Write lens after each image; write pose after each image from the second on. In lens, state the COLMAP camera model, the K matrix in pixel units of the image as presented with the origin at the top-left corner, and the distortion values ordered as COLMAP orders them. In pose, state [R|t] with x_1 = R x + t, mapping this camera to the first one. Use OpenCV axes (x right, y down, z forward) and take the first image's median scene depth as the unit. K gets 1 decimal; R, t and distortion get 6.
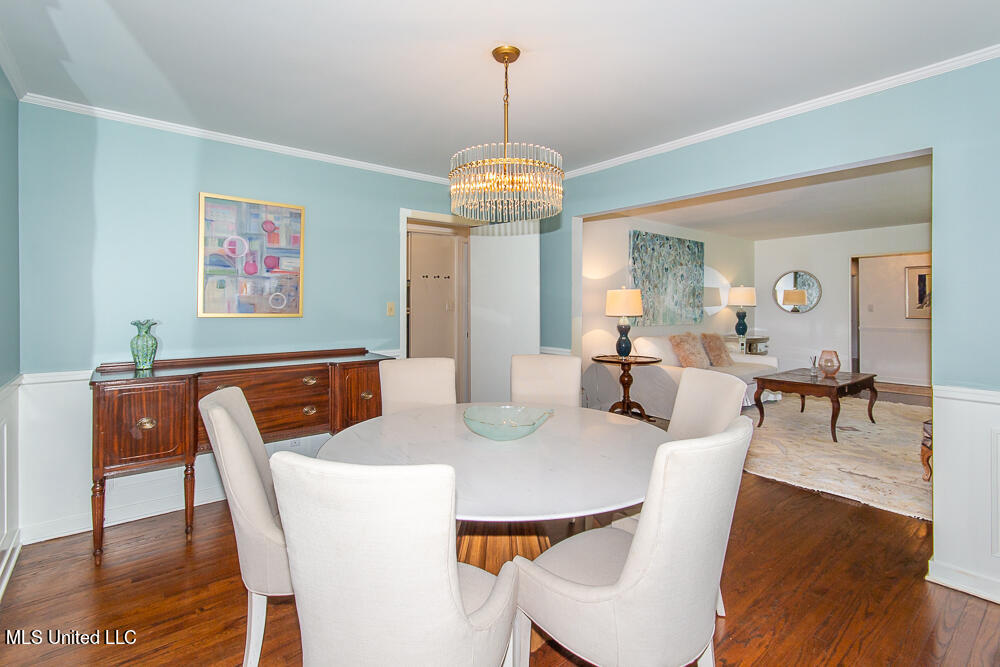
lens RADIAL K [[478.1, 0, 501.8], [0, 478.1, 312.2], [0, 0, 1]] dist [0.000198, -0.000003]
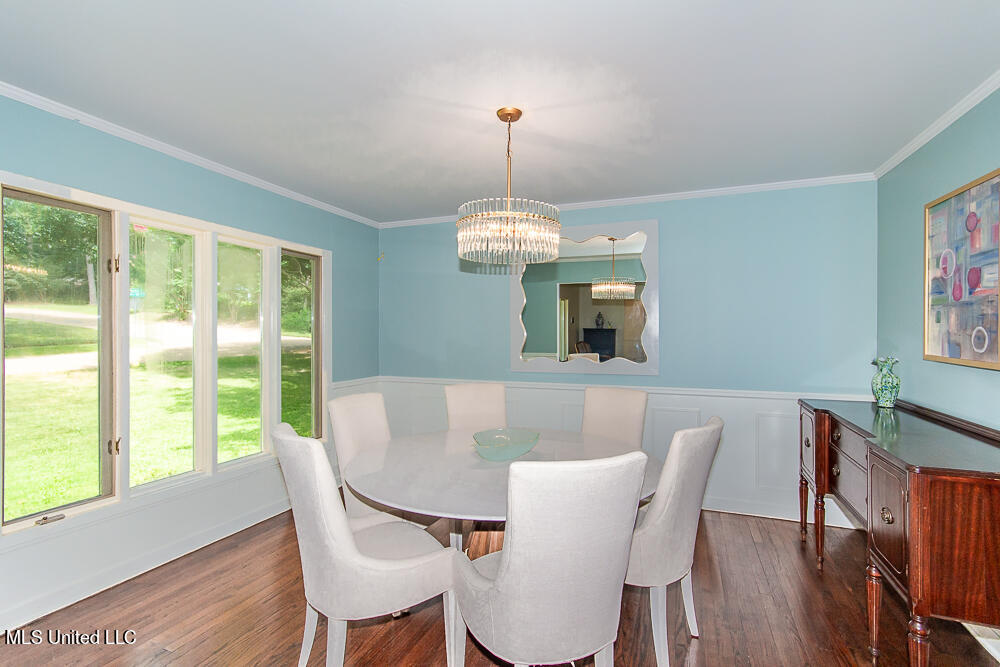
lens RADIAL K [[464.2, 0, 500.0], [0, 464.2, 333.5], [0, 0, 1]] dist [-0.000216, -0.000011]
pose [[-0.868866, 0.005224, -0.495019, 0.381850], [0.001598, 0.999969, 0.007747, -0.039983], [0.495044, 0.005940, -0.868848, 1.302284]]
